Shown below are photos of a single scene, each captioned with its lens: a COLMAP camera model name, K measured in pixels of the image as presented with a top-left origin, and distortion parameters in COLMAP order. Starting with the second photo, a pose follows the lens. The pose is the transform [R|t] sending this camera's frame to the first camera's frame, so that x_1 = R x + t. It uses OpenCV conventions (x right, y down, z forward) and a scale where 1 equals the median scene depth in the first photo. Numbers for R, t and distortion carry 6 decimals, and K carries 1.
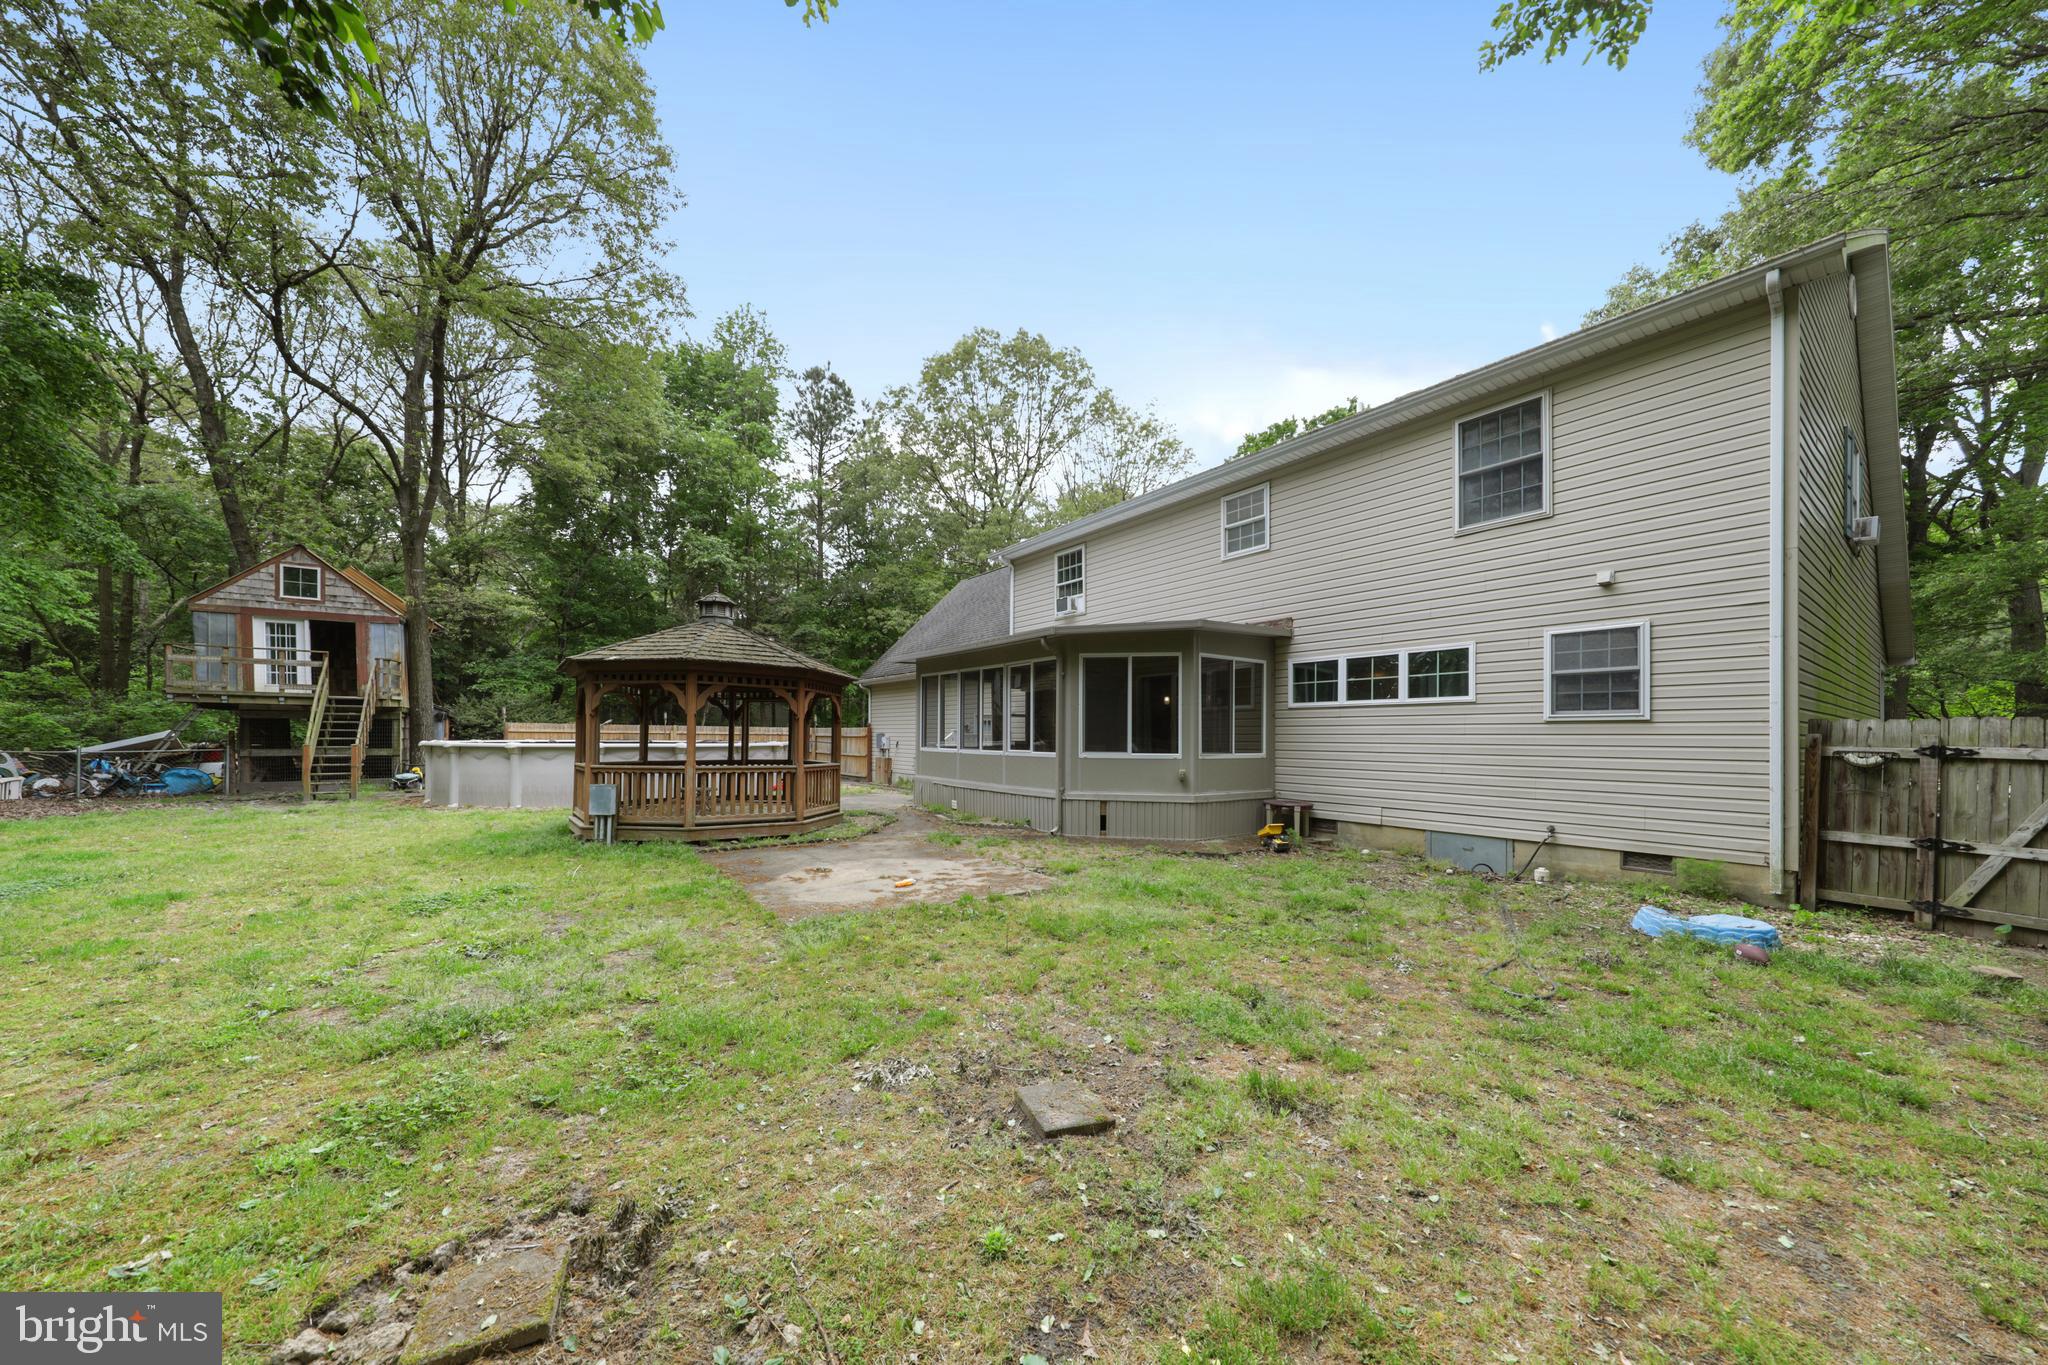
lens RADIAL K [[715.9, 0, 1029.6], [0, 715.9, 667.3], [0, 0, 1]] dist [0.014691, -0.006246]
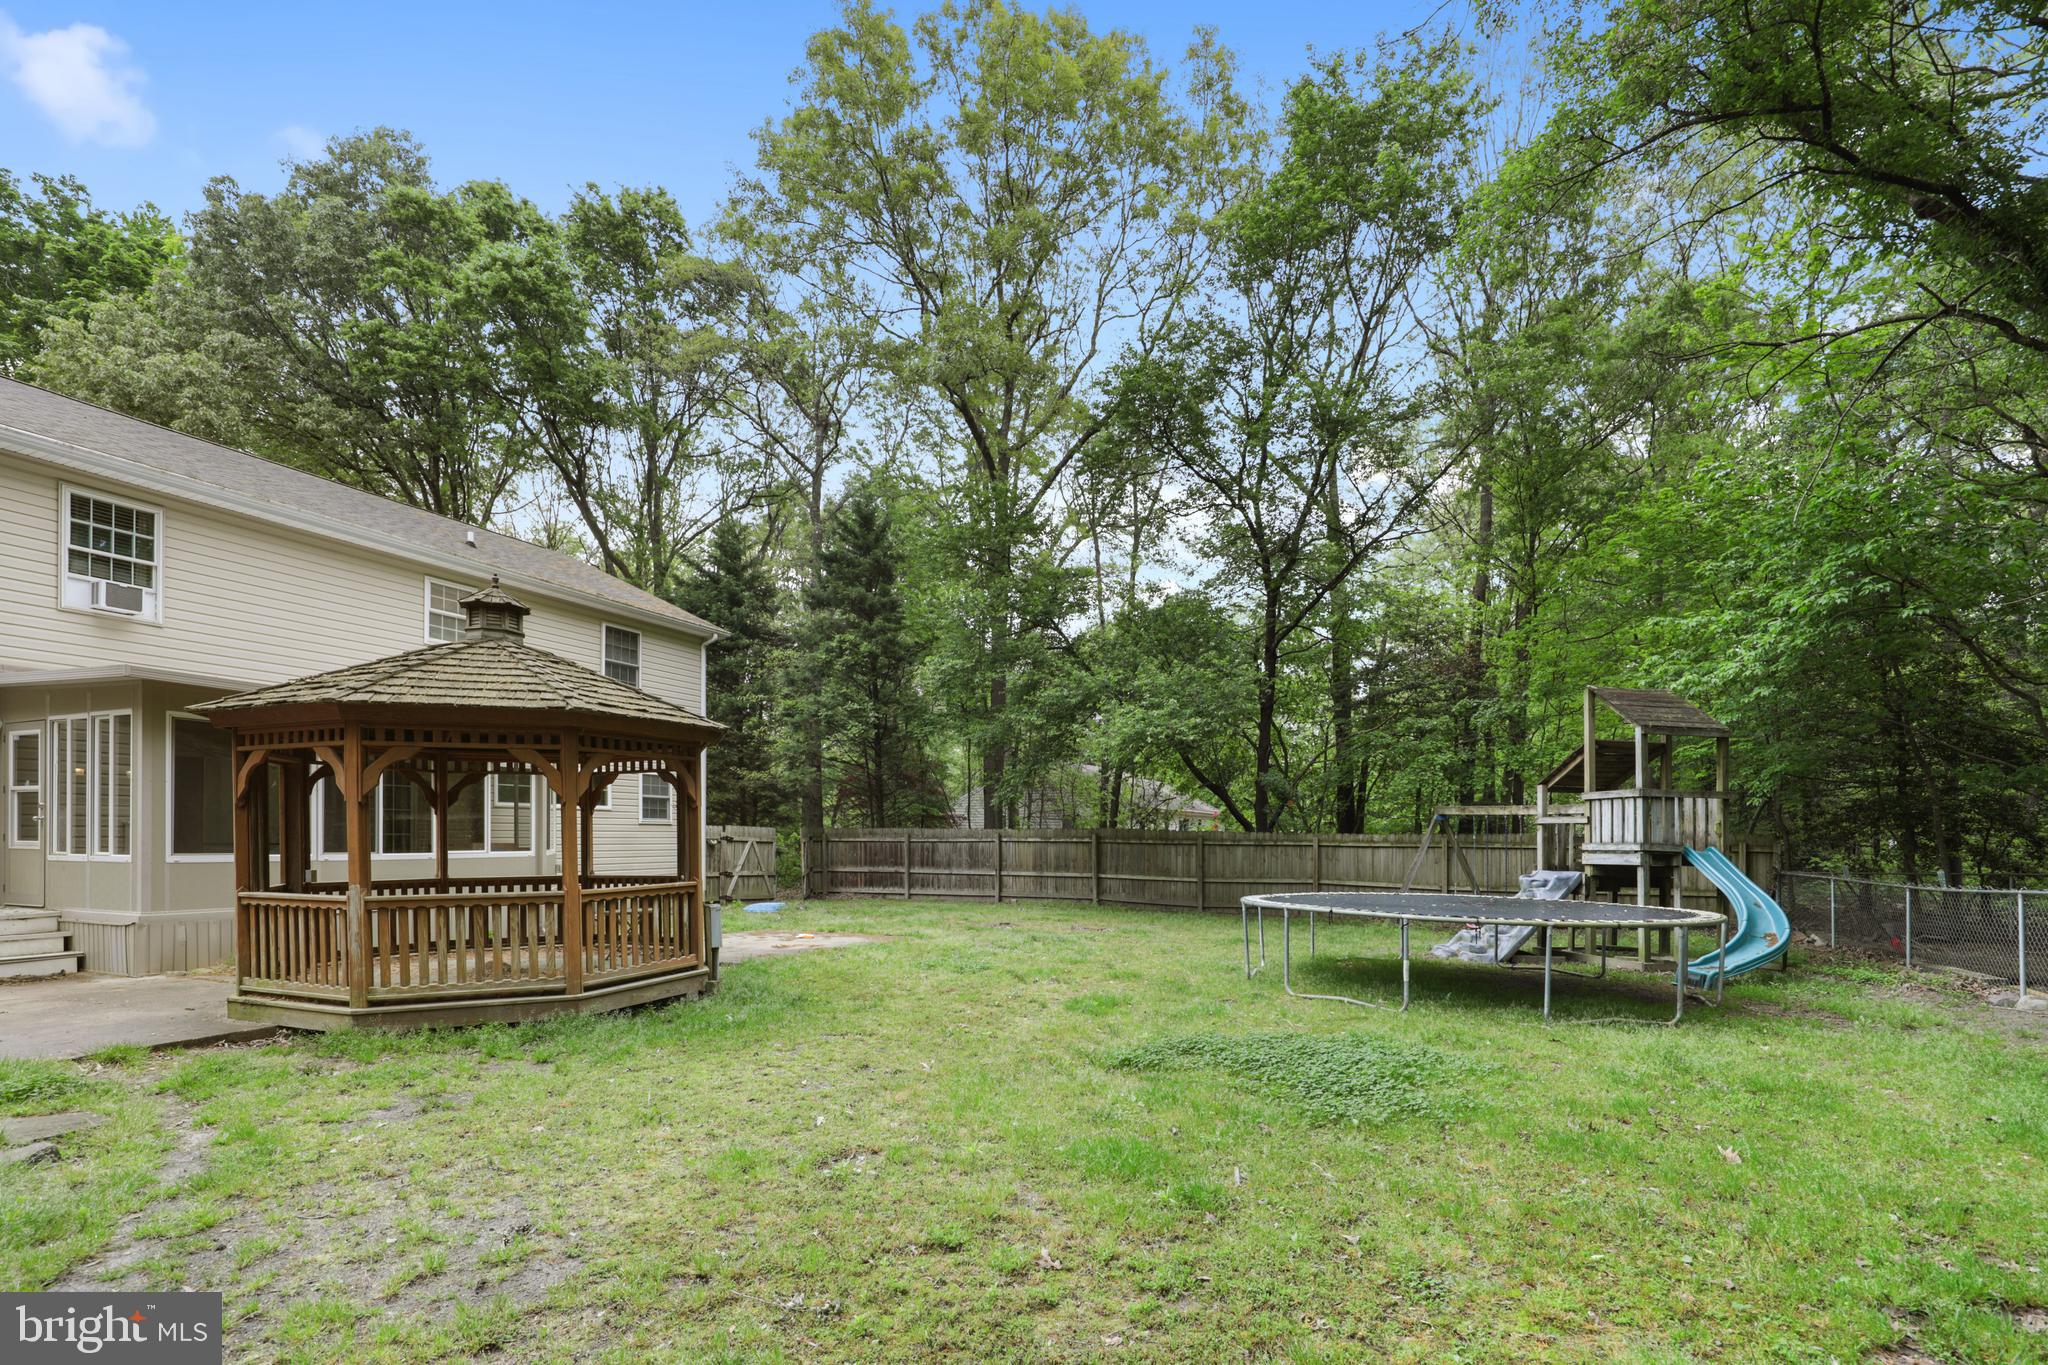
lens RADIAL K [[918.0, 0, 1024.0], [0, 918.0, 682.5], [0, 0, 1]] dist [-0.000295, 0.000025]
pose [[-0.496990, 0.116035, 0.859963, -1.245392], [-0.116728, 0.973073, -0.198756, 0.053704], [-0.859869, -0.199161, -0.470063, 0.935420]]
